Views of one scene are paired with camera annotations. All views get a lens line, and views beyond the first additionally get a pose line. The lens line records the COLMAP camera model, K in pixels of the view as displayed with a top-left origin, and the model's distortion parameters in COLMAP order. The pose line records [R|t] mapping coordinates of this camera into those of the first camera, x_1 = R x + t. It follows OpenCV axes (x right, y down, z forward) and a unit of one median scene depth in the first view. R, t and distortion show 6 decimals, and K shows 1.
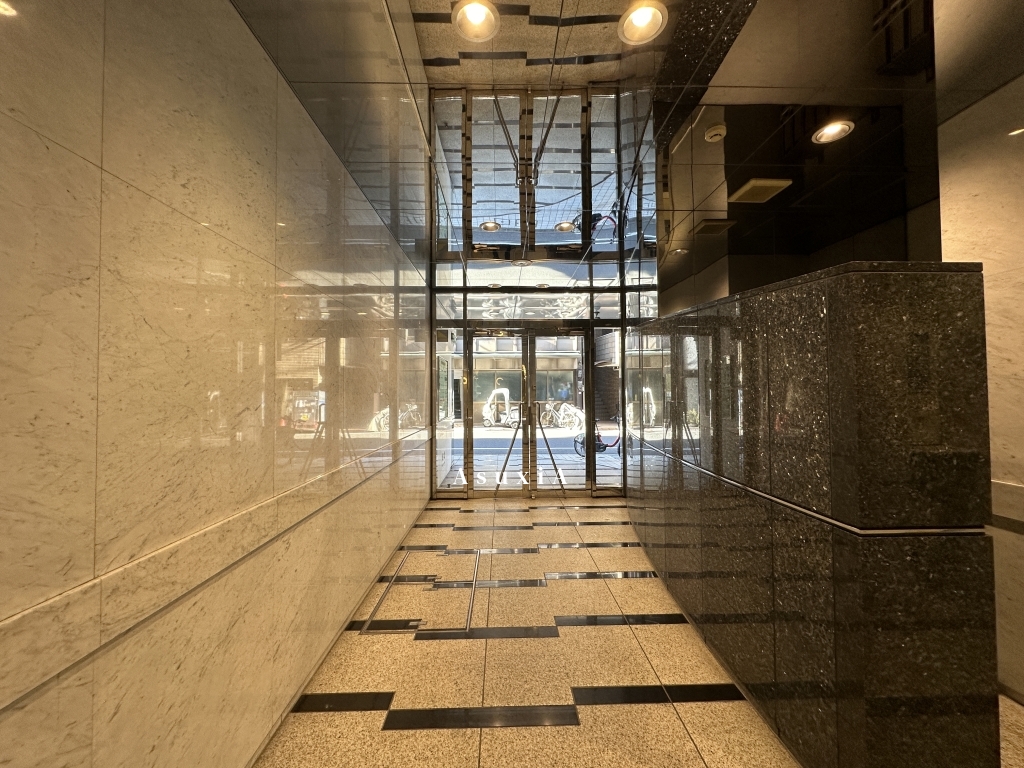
lens RADIAL K [[407.4, 0, 512.1], [0, 407.4, 382.9], [0, 0, 1]] dist [-0.003453, 0.000283]
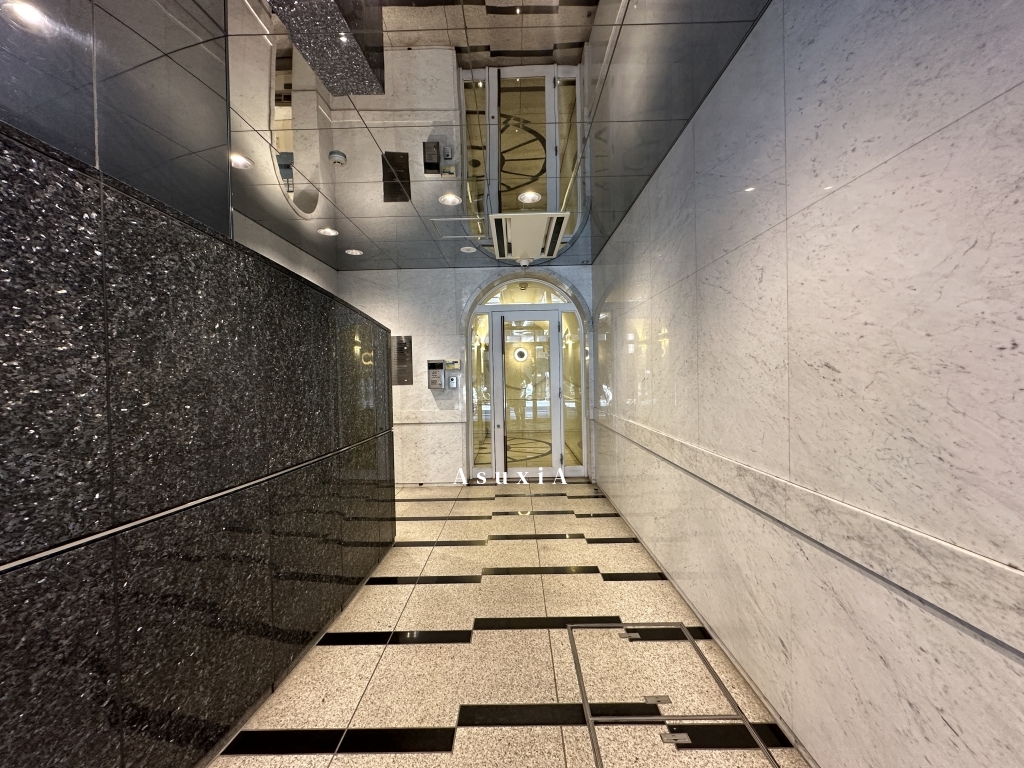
lens RADIAL K [[407.4, 0, 512.1], [0, 407.4, 382.9], [0, 0, 1]] dist [-0.003453, 0.000283]
pose [[-0.999043, 0.028486, 0.033186, -0.025636], [0.028166, 0.999553, -0.010055, 0.054695], [-0.033457, -0.009110, -0.999399, 1.936111]]
